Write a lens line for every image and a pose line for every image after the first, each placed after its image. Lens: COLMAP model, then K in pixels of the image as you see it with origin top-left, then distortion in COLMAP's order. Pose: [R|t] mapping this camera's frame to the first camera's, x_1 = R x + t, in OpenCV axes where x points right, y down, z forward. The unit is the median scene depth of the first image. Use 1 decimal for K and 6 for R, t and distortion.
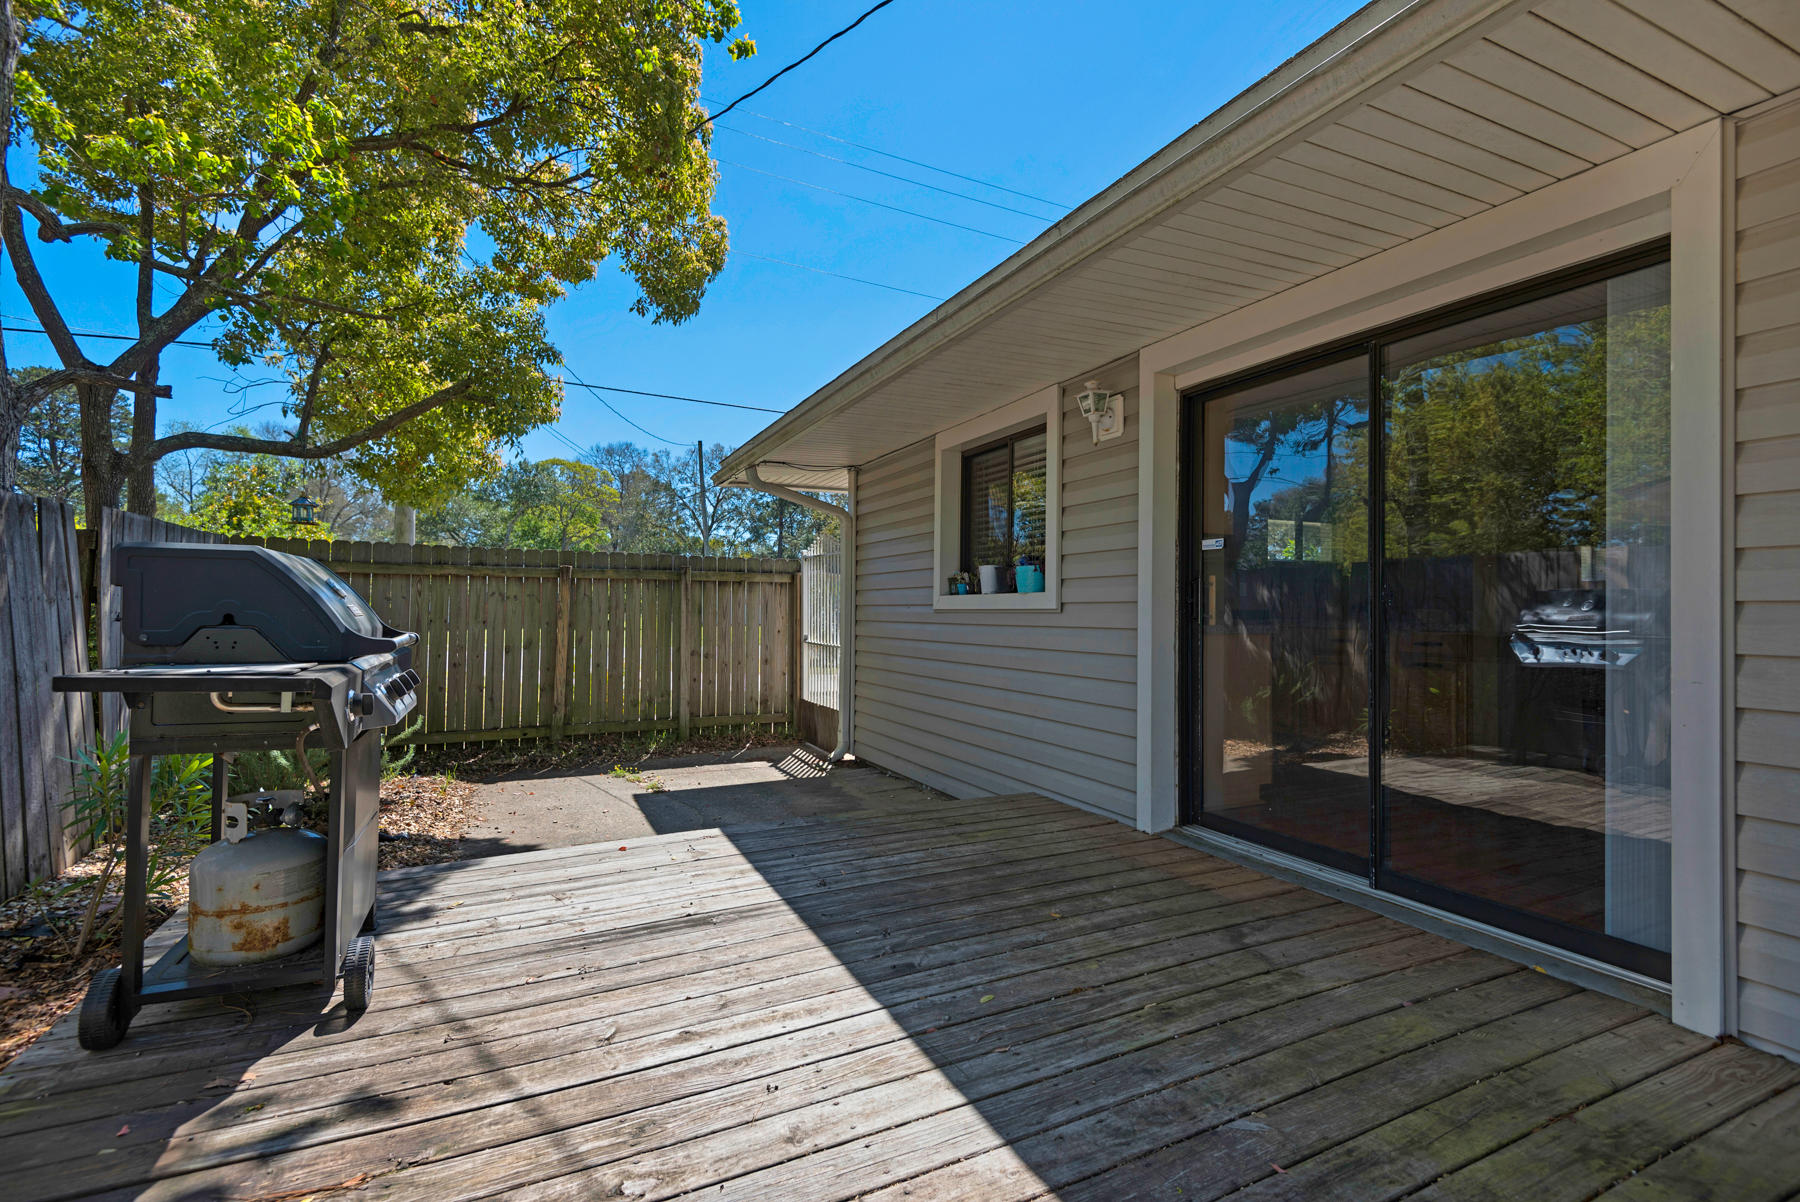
lens RADIAL K [[812.9, 0, 900.0], [0, 812.9, 601.0], [0, 0, 1]] dist [0.001515, -0.000862]
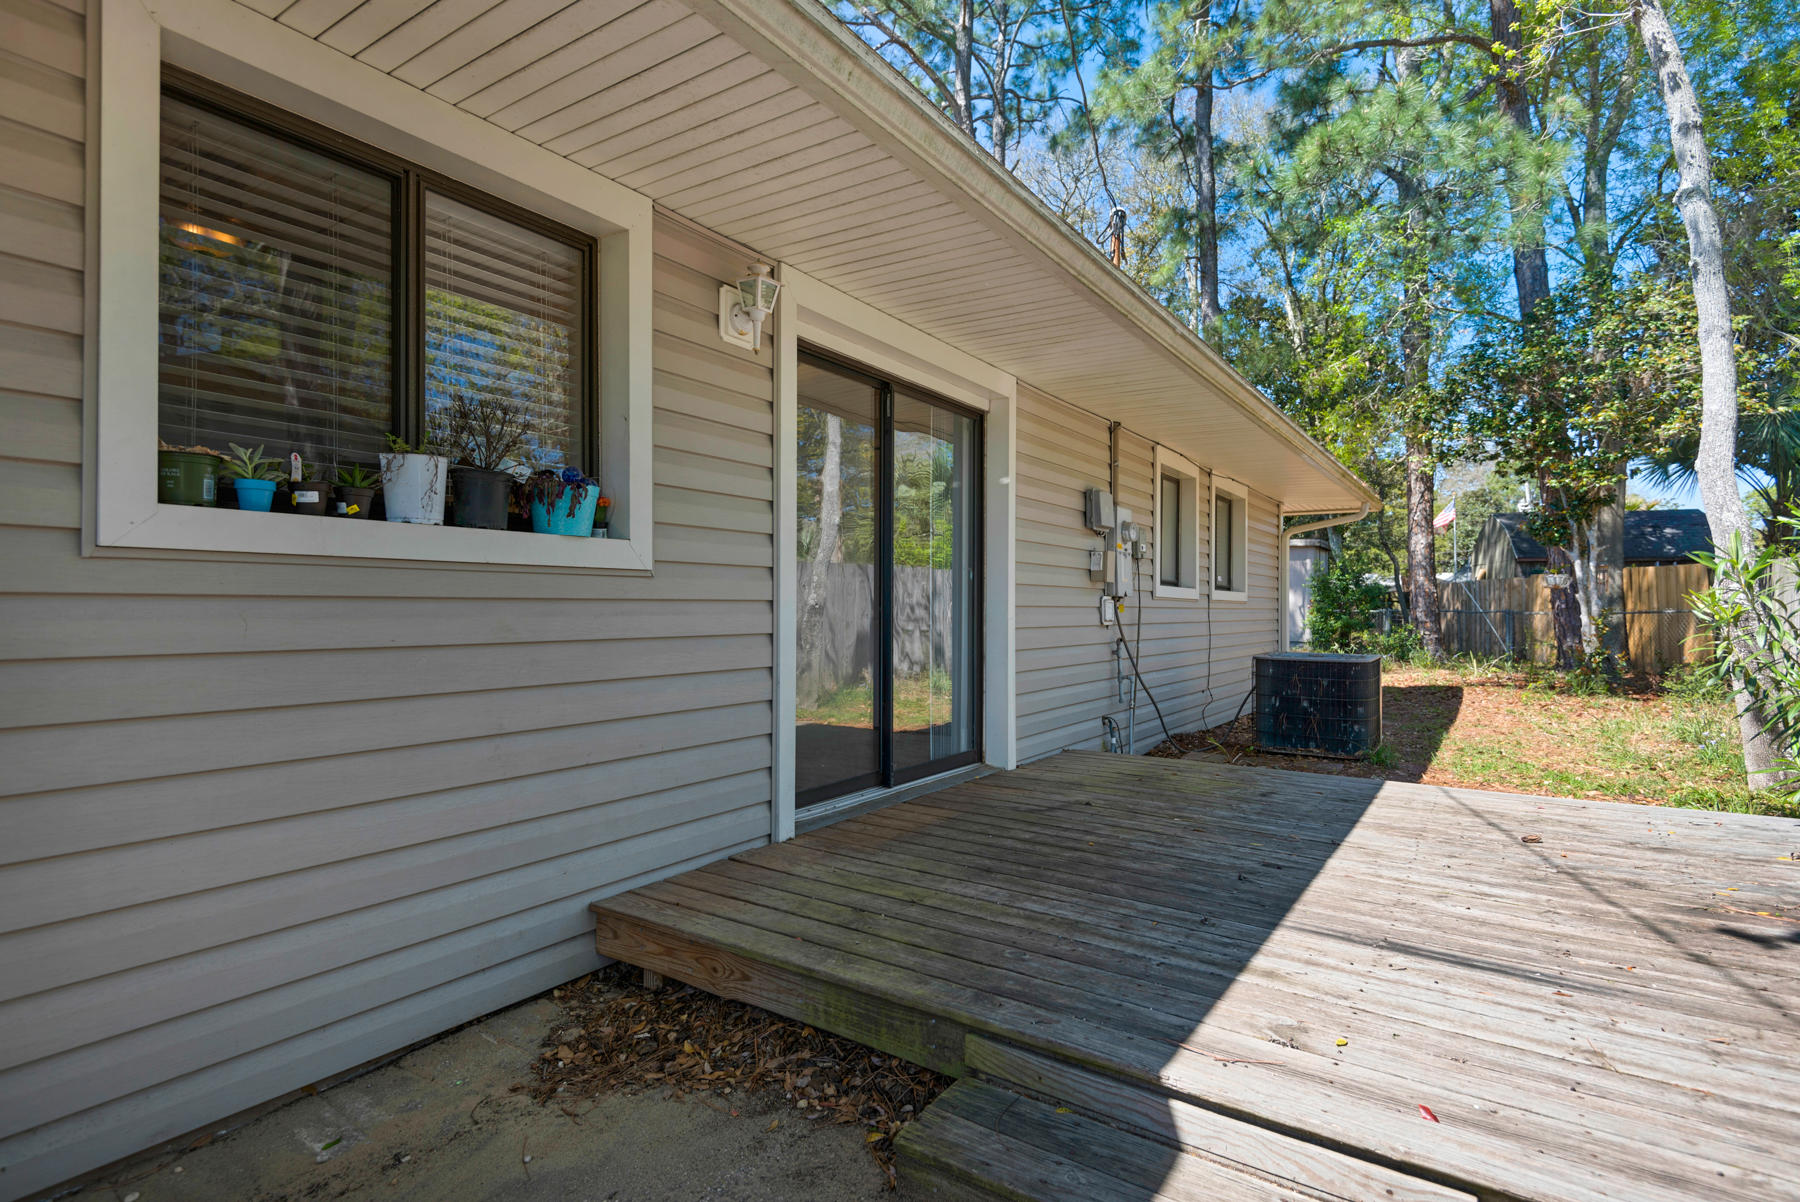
lens RADIAL K [[894.0, 0, 900.0], [0, 894.0, 601.0], [0, 0, 1]] dist [0.002090, -0.000387]
pose [[-0.497123, -0.005337, 0.867664, -0.668400], [-0.020149, 0.999782, -0.005394, 0.046056], [-0.867446, -0.020164, -0.497122, 1.622148]]
